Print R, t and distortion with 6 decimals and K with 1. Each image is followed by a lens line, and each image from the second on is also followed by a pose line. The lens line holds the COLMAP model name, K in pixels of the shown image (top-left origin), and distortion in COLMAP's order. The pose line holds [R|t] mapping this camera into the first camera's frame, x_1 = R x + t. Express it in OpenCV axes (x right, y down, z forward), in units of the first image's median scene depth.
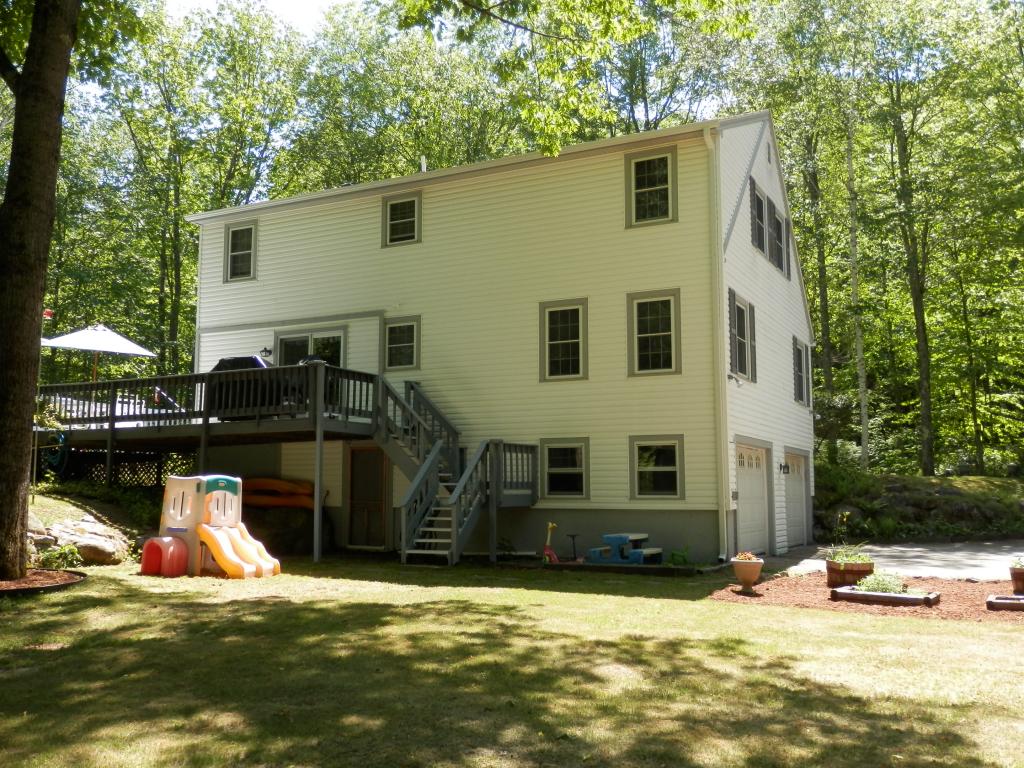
lens RADIAL K [[937.3, 0, 521.7], [0, 937.3, 383.7], [0, 0, 1]] dist [0.032774, 0.000423]
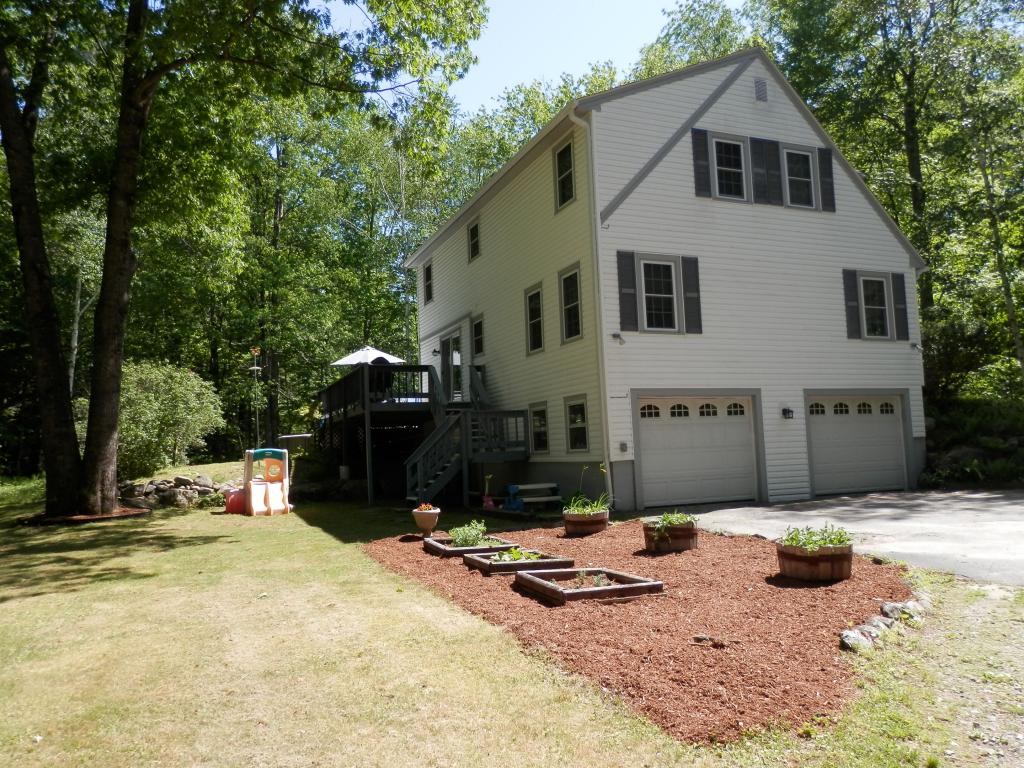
lens RADIAL K [[764.9, 0, 510.8], [0, 764.9, 375.4], [0, 0, 1]] dist [0.007204, 0.000993]
pose [[0.749563, -0.097215, -0.654755, 0.650955], [0.117835, 0.992954, -0.012531, 0.032381], [0.651360, -0.067760, 0.755737, 0.255157]]
